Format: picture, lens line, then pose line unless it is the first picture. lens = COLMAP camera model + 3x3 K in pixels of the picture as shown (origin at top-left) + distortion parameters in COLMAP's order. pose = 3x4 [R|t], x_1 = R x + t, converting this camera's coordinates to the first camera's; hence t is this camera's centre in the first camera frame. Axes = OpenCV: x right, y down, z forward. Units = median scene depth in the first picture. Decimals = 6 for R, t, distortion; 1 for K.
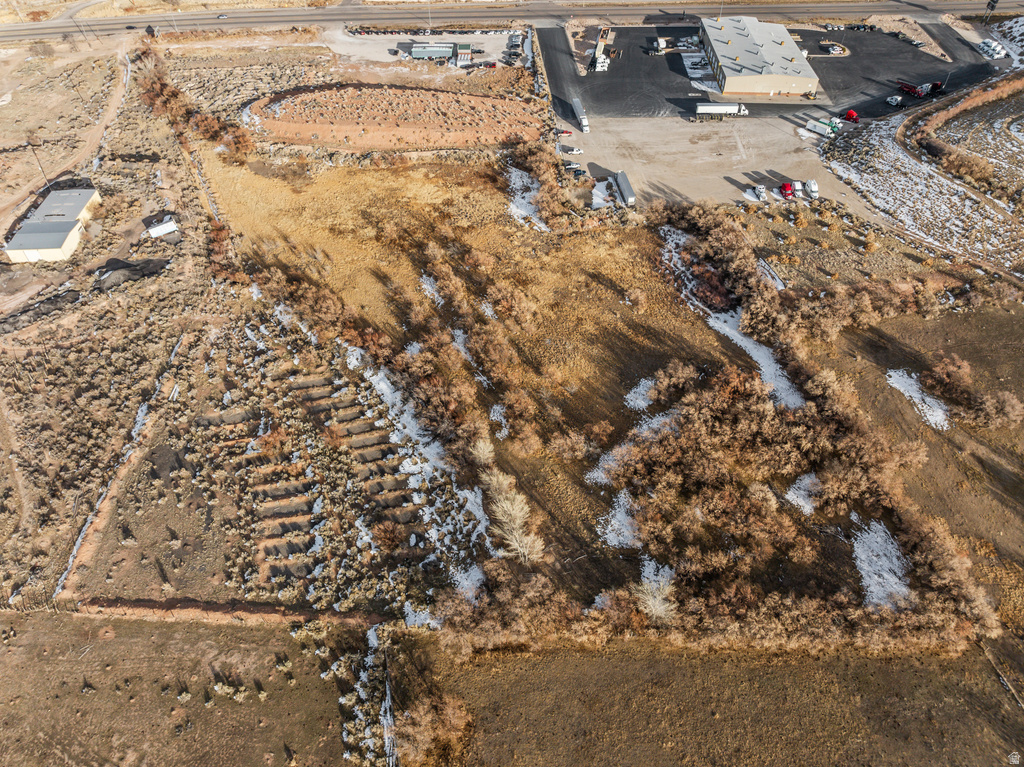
lens RADIAL K [[721.2, 0, 516.8], [0, 721.2, 379.3], [0, 0, 1]] dist [-0.044165, 0.012029]
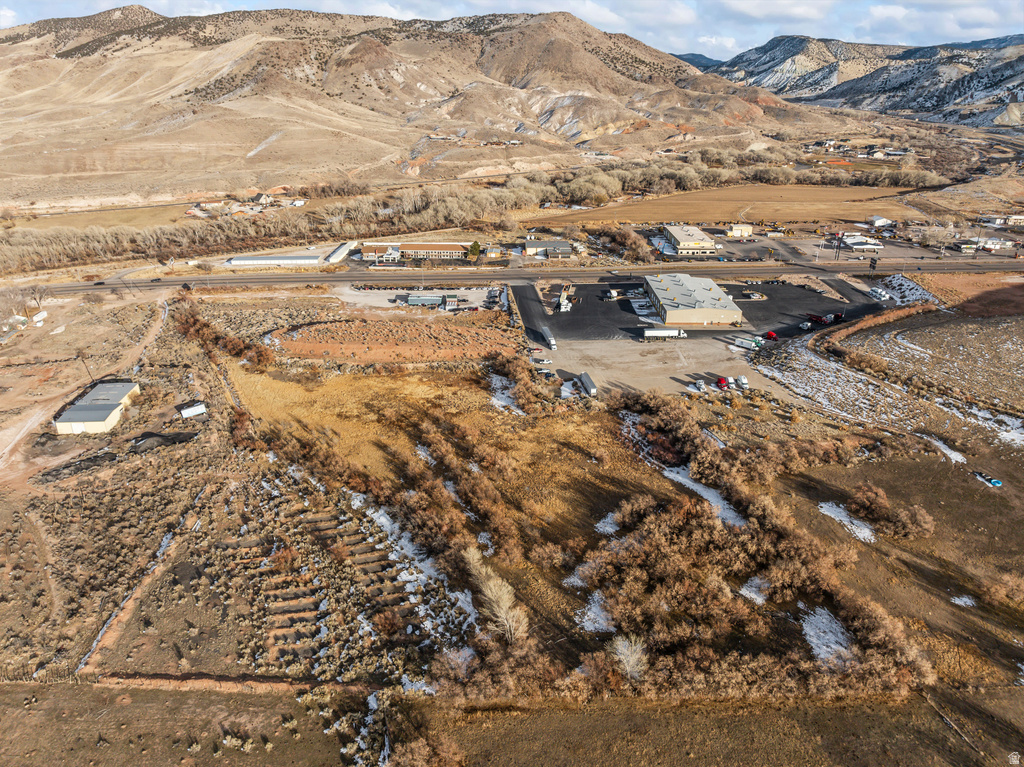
lens RADIAL K [[721.2, 0, 516.8], [0, 721.2, 379.3], [0, 0, 1]] dist [-0.044165, 0.012029]
pose [[0.999323, -0.003353, 0.036645, -0.013191], [0.017012, 0.925120, -0.379293, 0.204094], [-0.032629, 0.379660, 0.924551, -0.122038]]
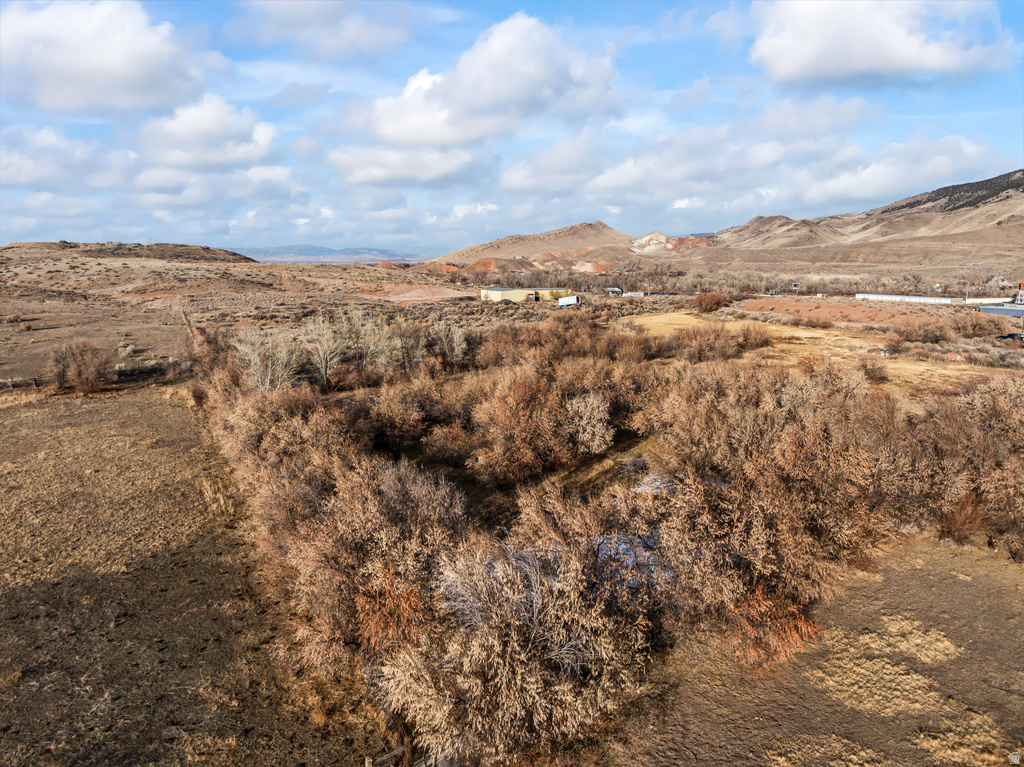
lens RADIAL K [[721.2, 0, 516.8], [0, 721.2, 379.3], [0, 0, 1]] dist [-0.044165, 0.012029]
pose [[0.477240, 0.150595, -0.865773, 0.518171], [-0.624768, 0.750980, -0.213764, 0.194824], [0.617986, 0.642924, 0.452484, 0.531507]]
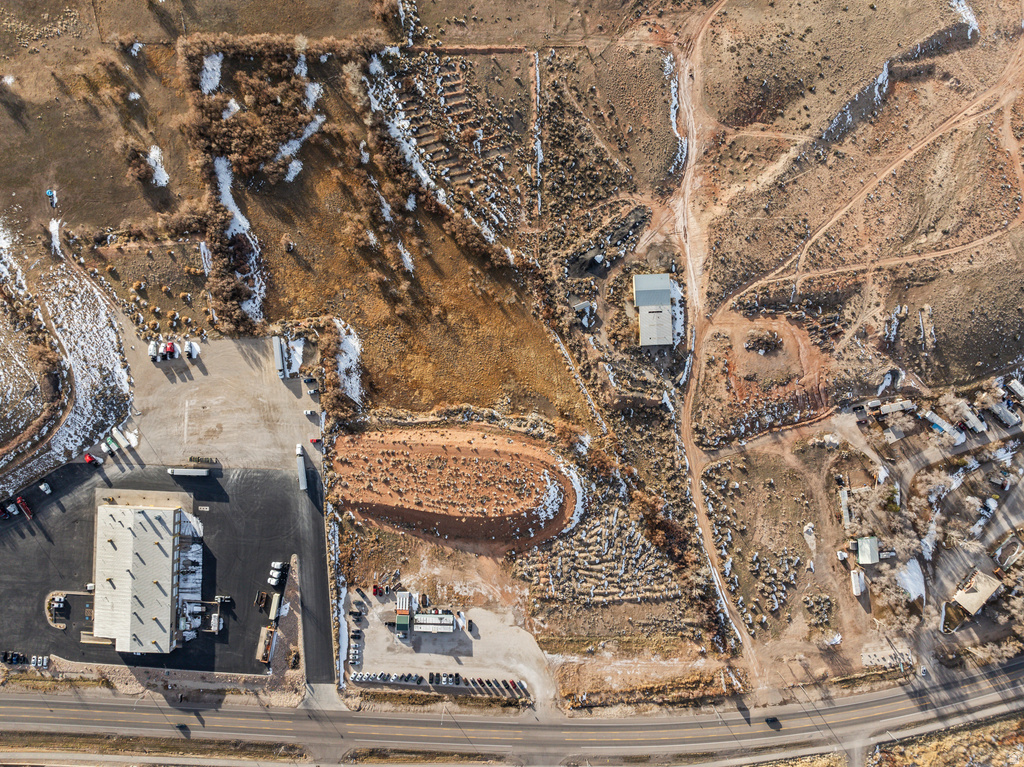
lens RADIAL K [[721.2, 0, 516.8], [0, 721.2, 379.3], [0, 0, 1]] dist [-0.044165, 0.012029]
pose [[-0.999890, -0.001546, 0.014766, -0.402725], [0.011635, -0.699385, 0.714650, -1.521355], [0.009222, 0.714743, 0.699326, 0.027405]]
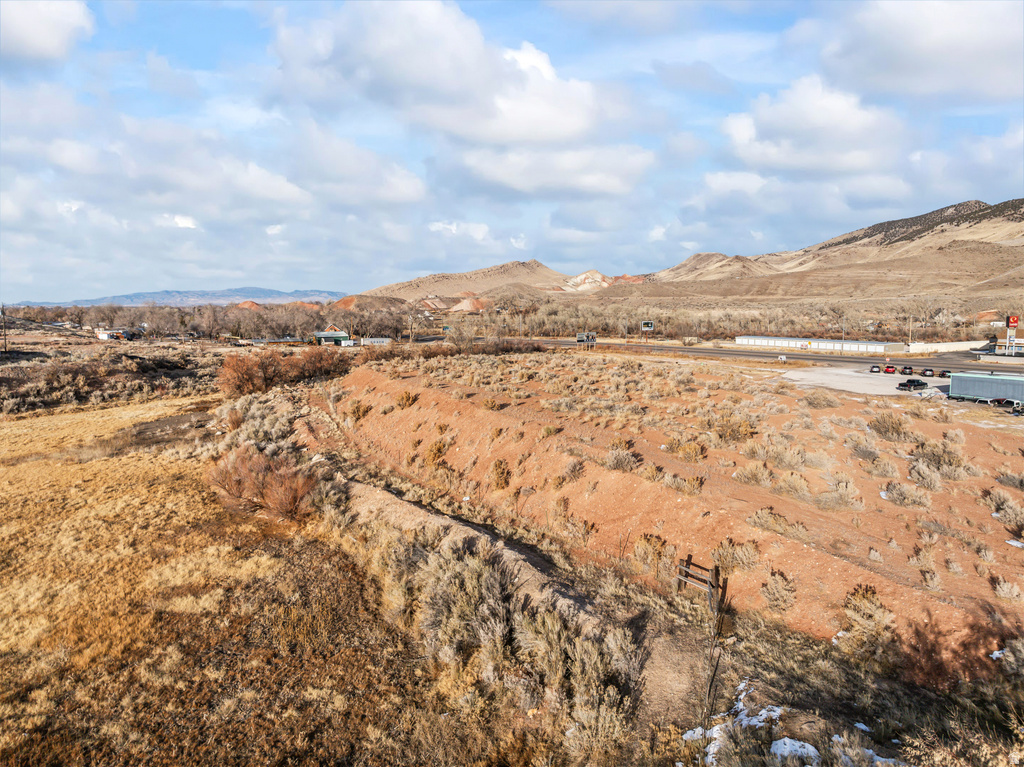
lens RADIAL K [[721.2, 0, 516.8], [0, 721.2, 379.3], [0, 0, 1]] dist [-0.044165, 0.012029]
pose [[0.532015, 0.094944, -0.841395, 0.036336], [-0.597657, 0.746014, -0.293717, -0.382480], [0.599806, 0.659127, 0.453634, 1.151163]]
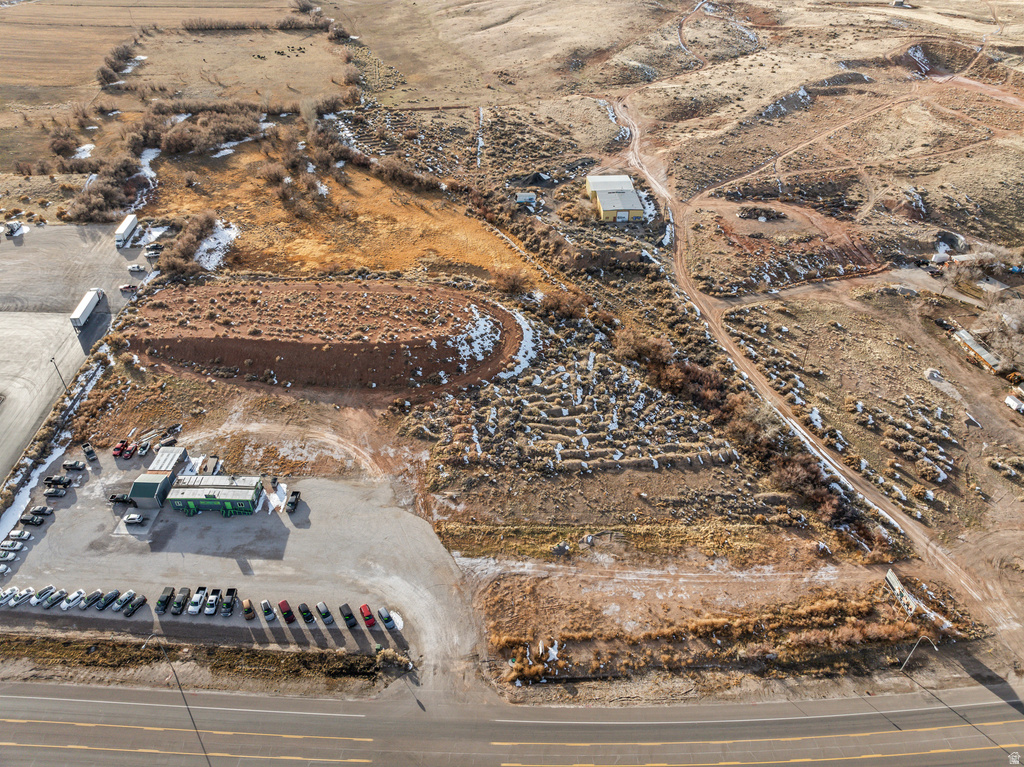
lens RADIAL K [[721.2, 0, 516.8], [0, 721.2, 379.3], [0, 0, 1]] dist [-0.044165, 0.012029]
pose [[-0.999959, 0.009080, -0.000079, -0.507439], [0.001170, 0.137421, 0.990512, -1.499806], [0.009005, 0.990471, -0.137426, 1.578586]]
